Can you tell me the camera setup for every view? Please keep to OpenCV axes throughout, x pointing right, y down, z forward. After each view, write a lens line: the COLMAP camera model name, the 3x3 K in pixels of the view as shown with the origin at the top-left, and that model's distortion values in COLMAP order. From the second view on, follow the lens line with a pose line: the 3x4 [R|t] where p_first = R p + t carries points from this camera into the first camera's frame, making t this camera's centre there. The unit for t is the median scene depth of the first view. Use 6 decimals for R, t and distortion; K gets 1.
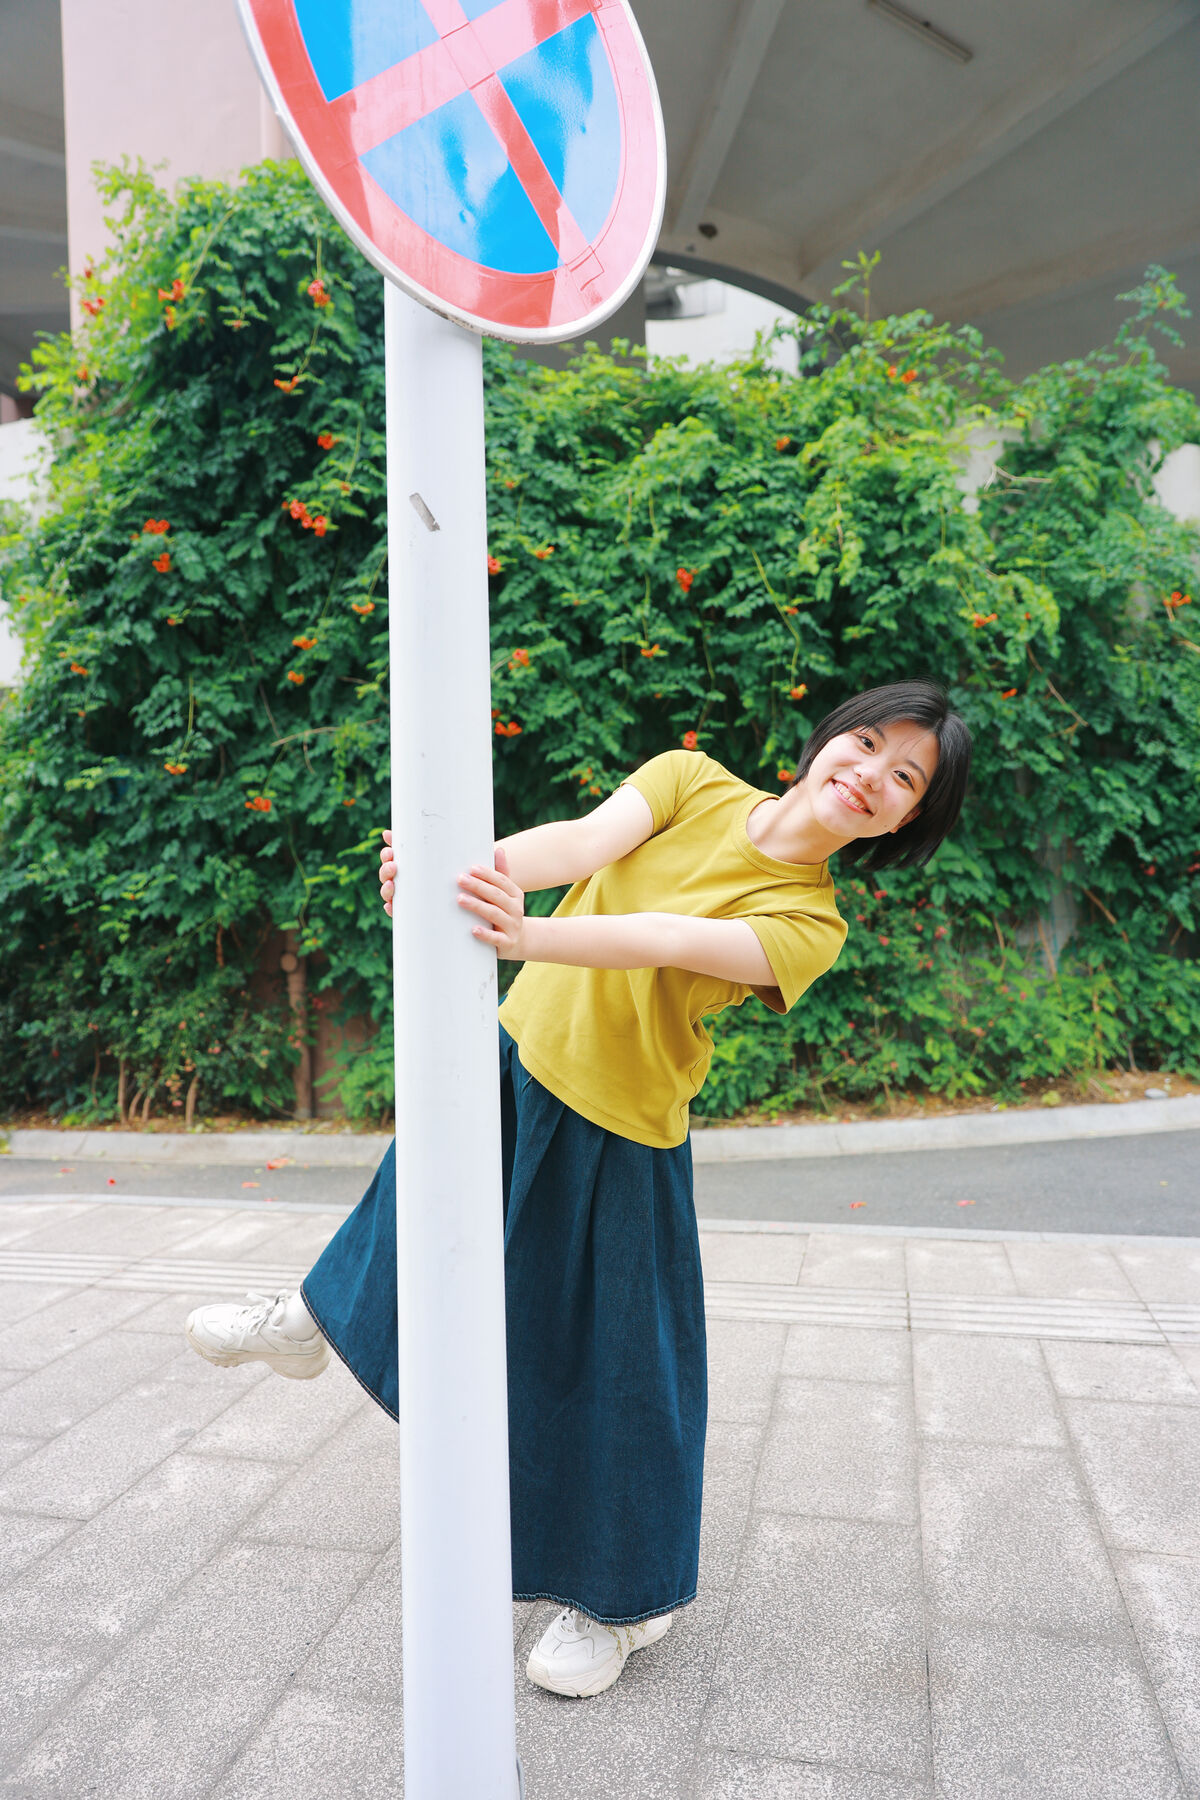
lens RADIAL K [[1254.1, 0, 598.1], [0, 1254.1, 900.9], [0, 0, 1]] dist [-0.015328, 0.012966]
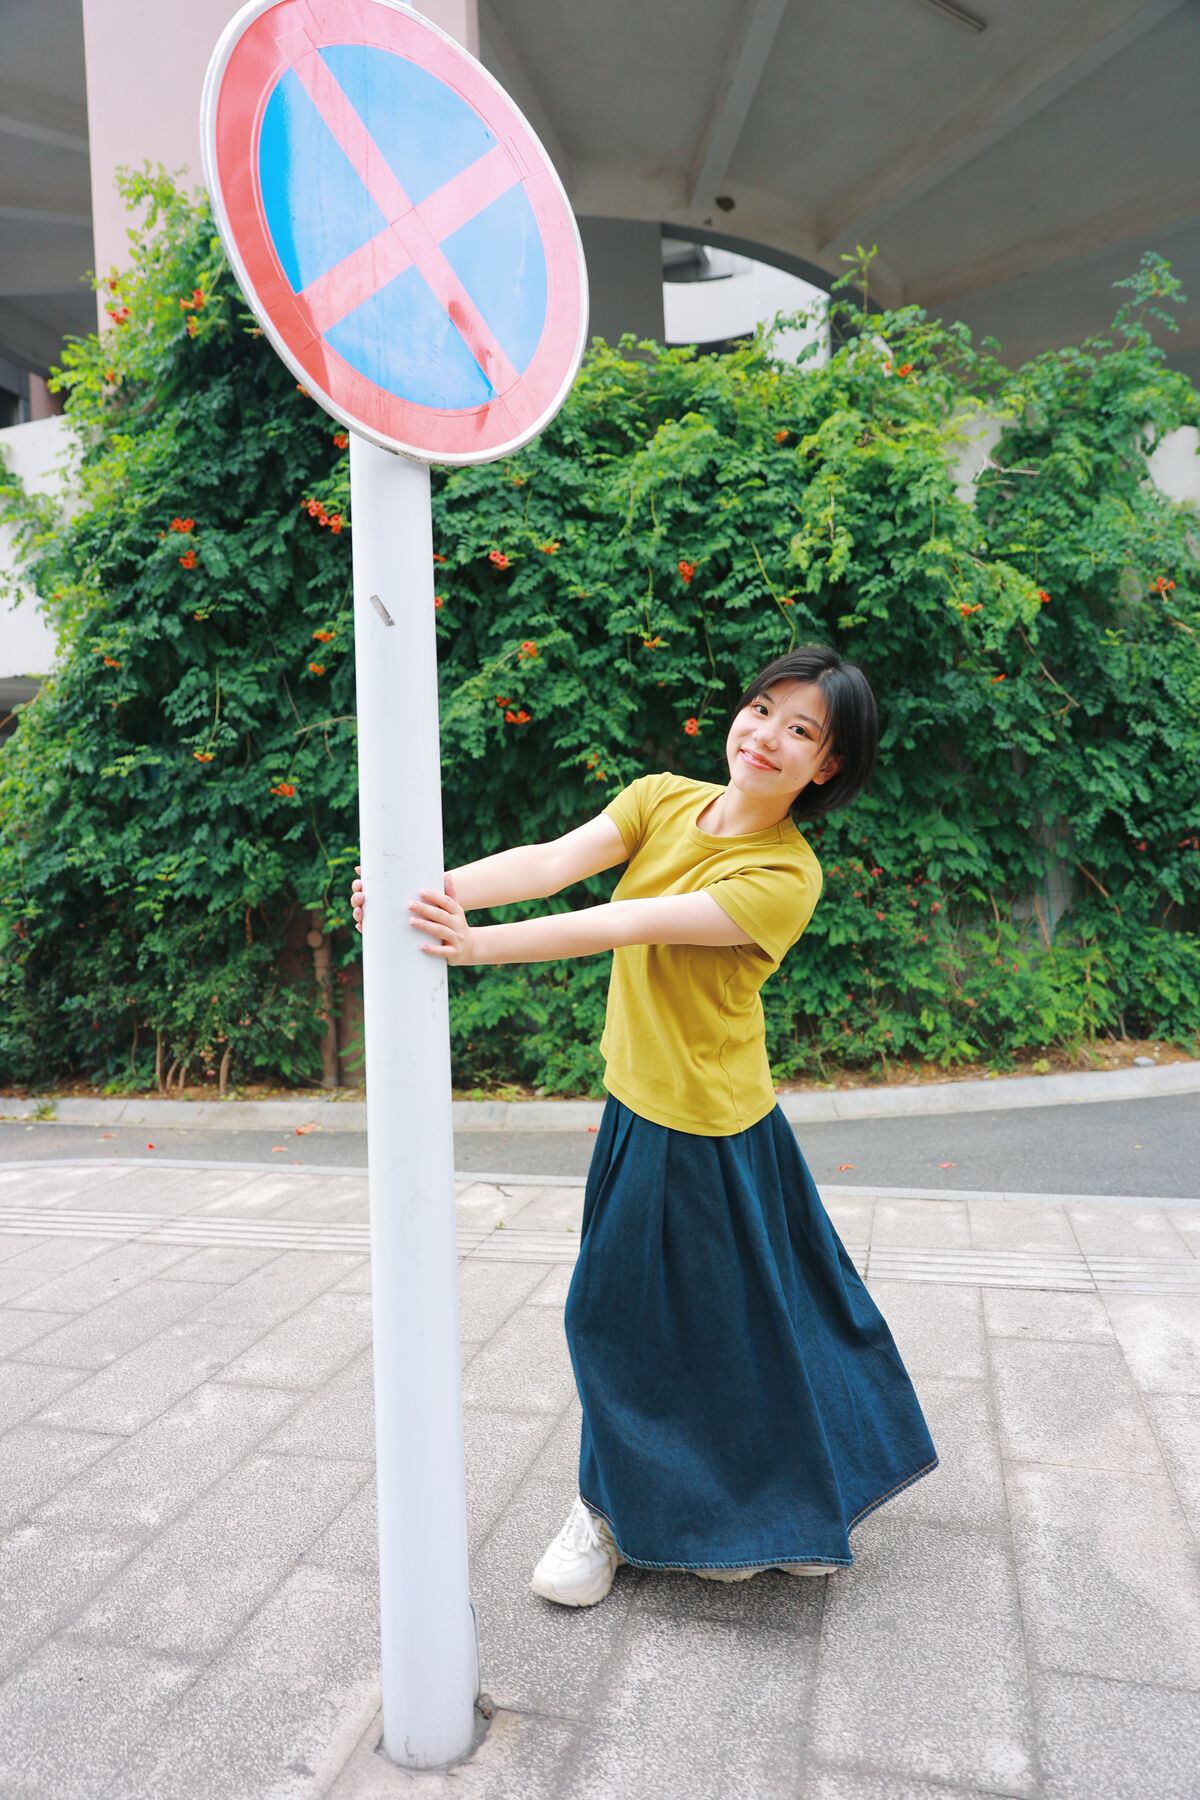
lens RADIAL K [[1254.1, 0, 603.5], [0, 1254.1, 906.0], [0, 0, 1]] dist [-0.015328, 0.012966]
pose [[0.999730, -0.005606, -0.022535, 0.021180], [0.006311, 0.999490, 0.031307, -0.010841], [0.022348, -0.031441, 0.999256, -0.048249]]
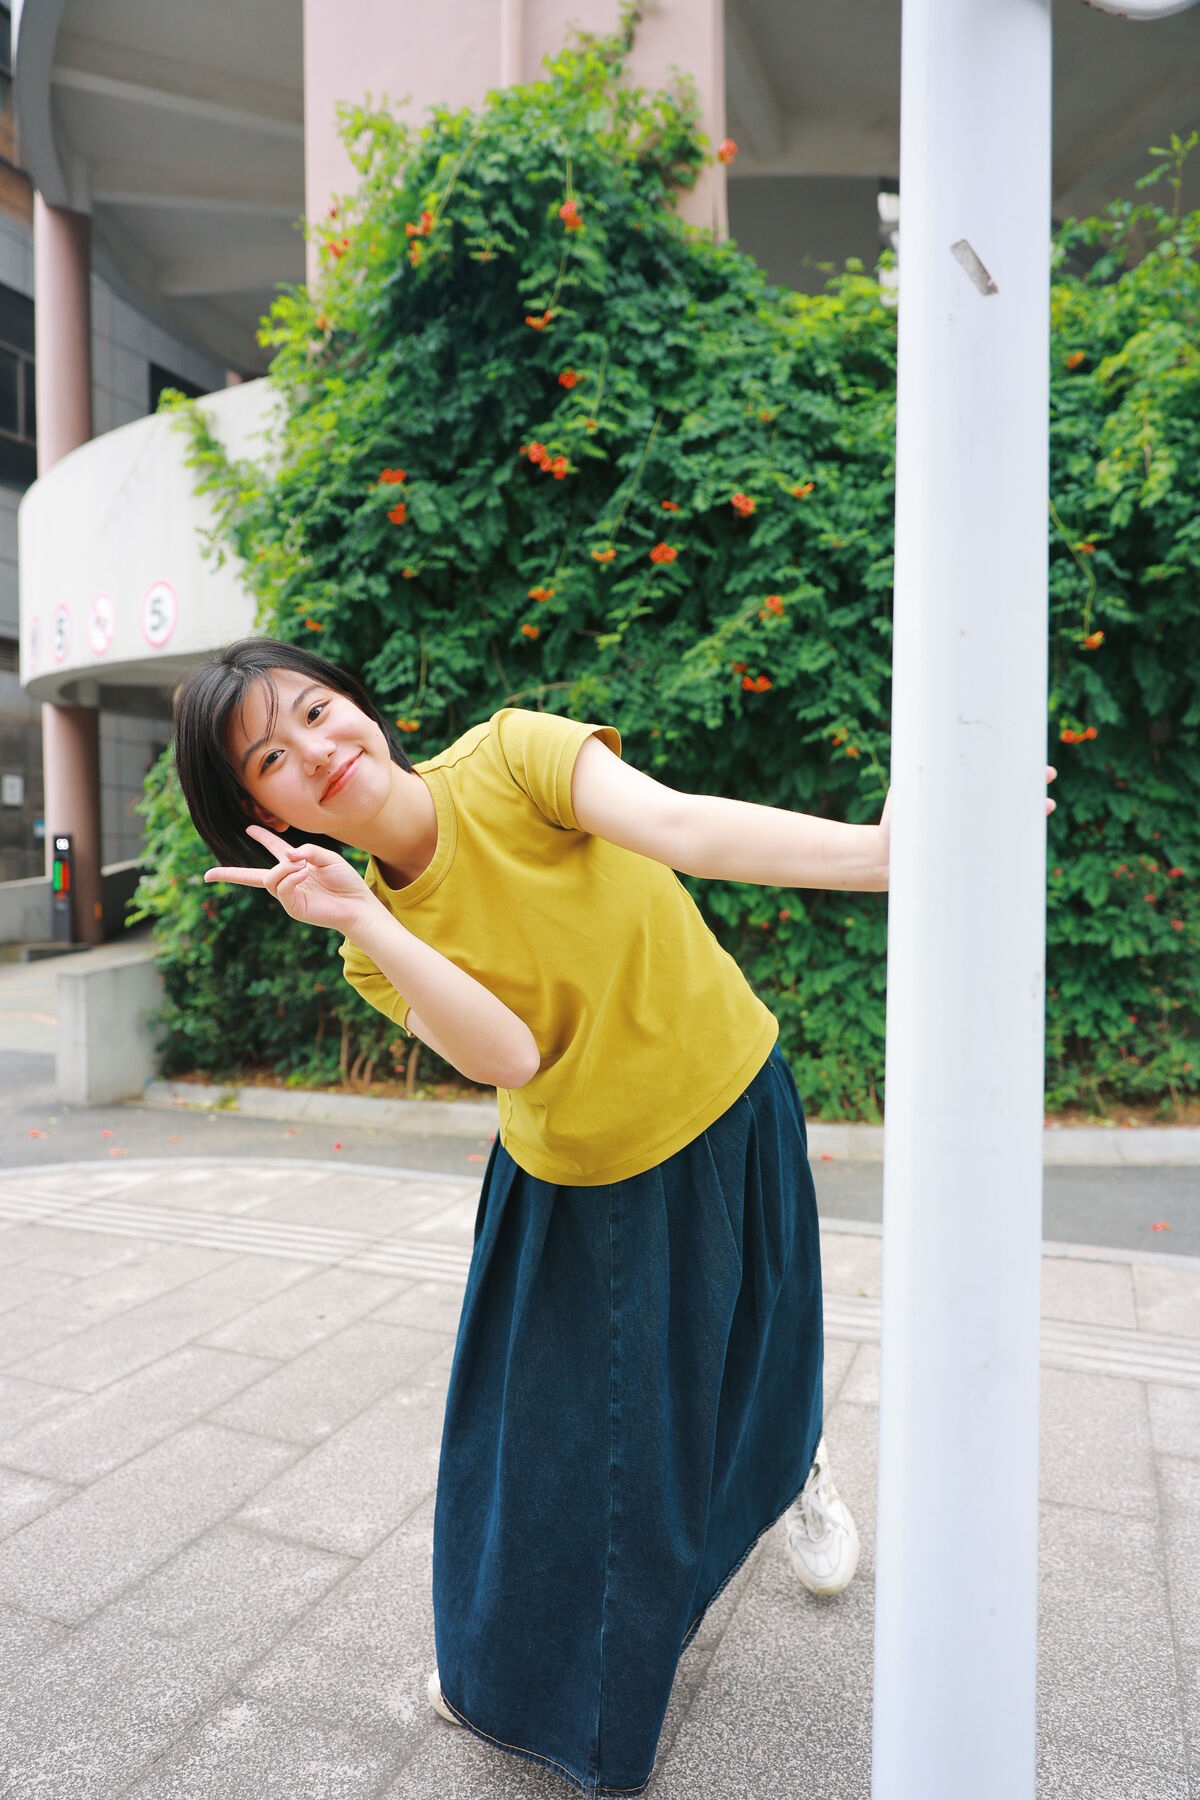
lens RADIAL K [[1254.1, 0, 563.8], [0, 1254.1, 899.5], [0, 0, 1]] dist [-0.015328, 0.012966]
pose [[0.984664, 0.026310, -0.172465, -0.045648], [-0.022645, 0.999475, 0.023186, 0.003306], [0.172984, -0.018925, 0.984743, 0.059462]]
